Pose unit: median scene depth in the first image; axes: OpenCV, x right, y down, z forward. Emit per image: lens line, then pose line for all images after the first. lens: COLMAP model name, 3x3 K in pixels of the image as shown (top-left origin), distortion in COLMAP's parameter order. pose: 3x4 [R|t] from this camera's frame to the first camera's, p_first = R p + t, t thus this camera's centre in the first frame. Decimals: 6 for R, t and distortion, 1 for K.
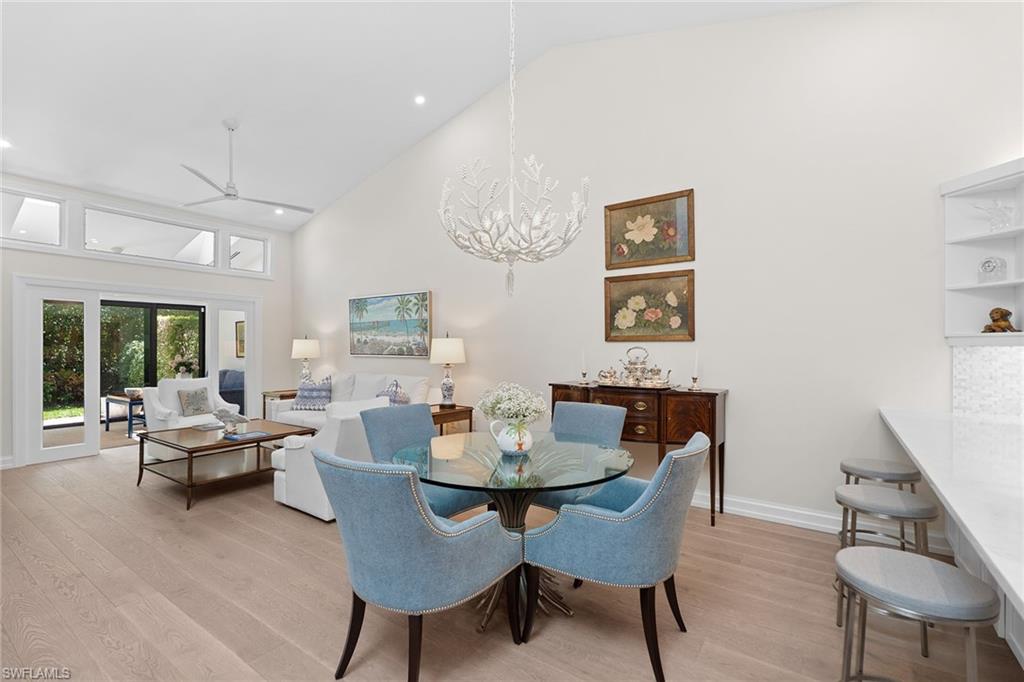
lens RADIAL K [[459.8, 0, 514.0], [0, 459.8, 347.7], [0, 0, 1]] dist [-0.003164, -0.004151]
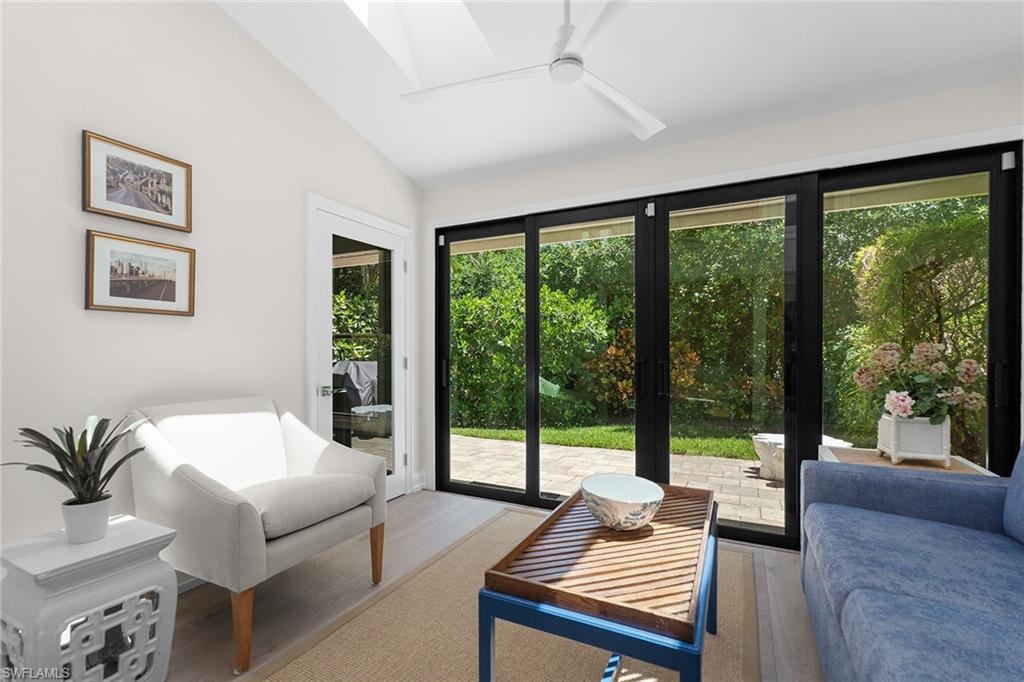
lens RADIAL K [[459.8, 0, 509.3], [0, 459.8, 350.3], [0, 0, 1]] dist [-0.003164, -0.004151]
pose [[0.137629, 0.000392, -0.990484, -0.719668], [-0.001665, 0.999999, 0.000164, 0.028990], [0.990482, 0.001626, 0.137630, 1.065920]]
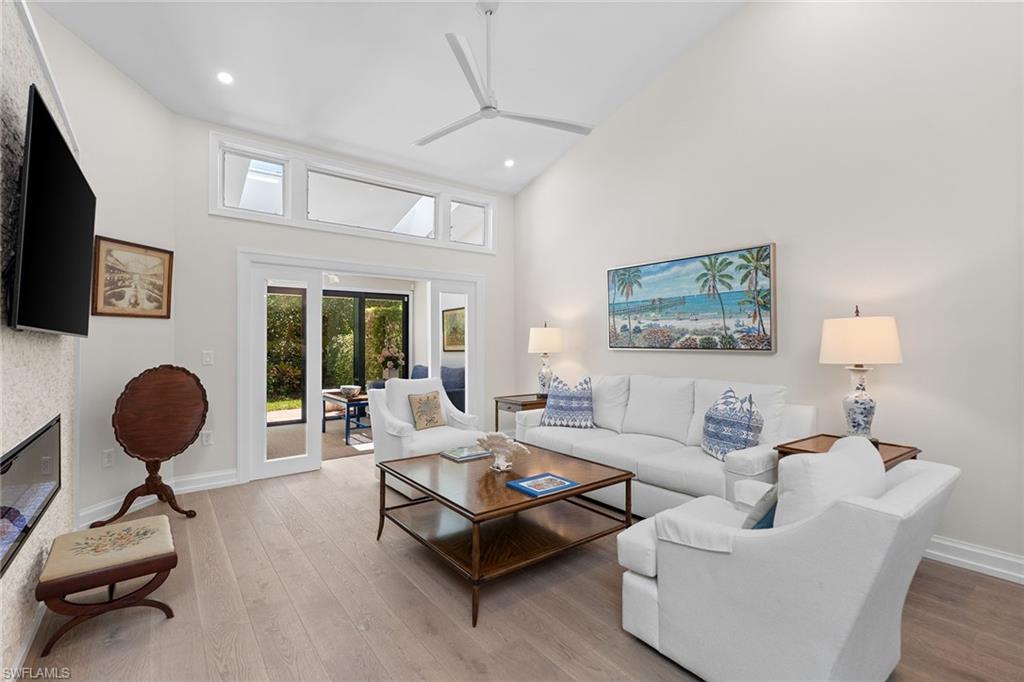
lens RADIAL K [[459.8, 0, 506.4], [0, 459.8, 338.8], [0, 0, 1]] dist [-0.003164, -0.004151]
pose [[0.948781, -0.004739, -0.315900, -0.304653], [0.002307, 0.999965, -0.008073, 0.006538], [0.315927, 0.006931, 0.948758, 0.295768]]
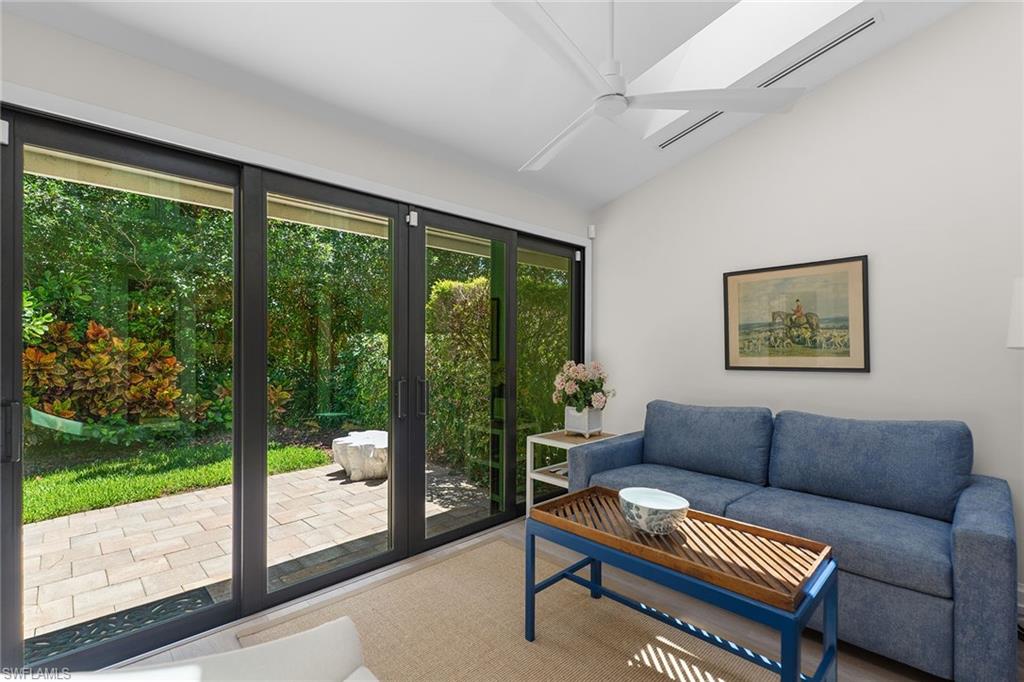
lens RADIAL K [[459.8, 0, 514.3], [0, 459.8, 348.6], [0, 0, 1]] dist [-0.003164, -0.004151]
pose [[0.983450, 0.006204, -0.181074, -1.002915], [-0.005959, 0.999980, 0.001901, 0.006790], [0.181082, -0.000791, 0.983468, 0.849276]]
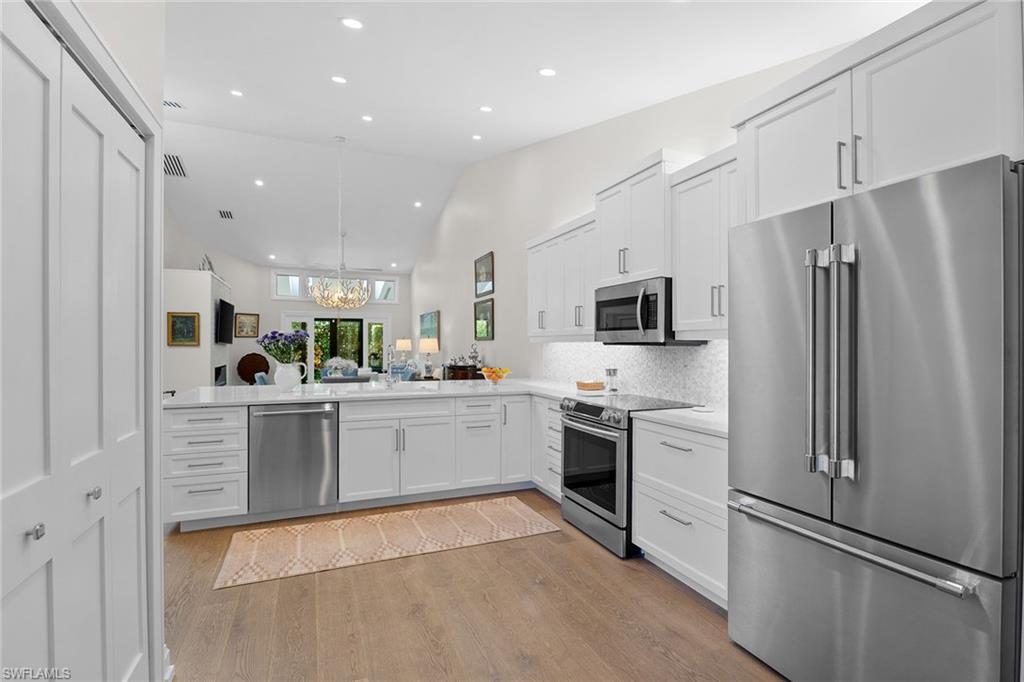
lens RADIAL K [[459.8, 0, 501.9], [0, 459.8, 346.8], [0, 0, 1]] dist [-0.003164, -0.004151]
pose [[0.841174, 0.002566, -0.540759, 0.859928], [-0.000720, 0.999993, 0.003624, 0.002687], [0.540765, -0.002659, 0.841170, -0.266156]]
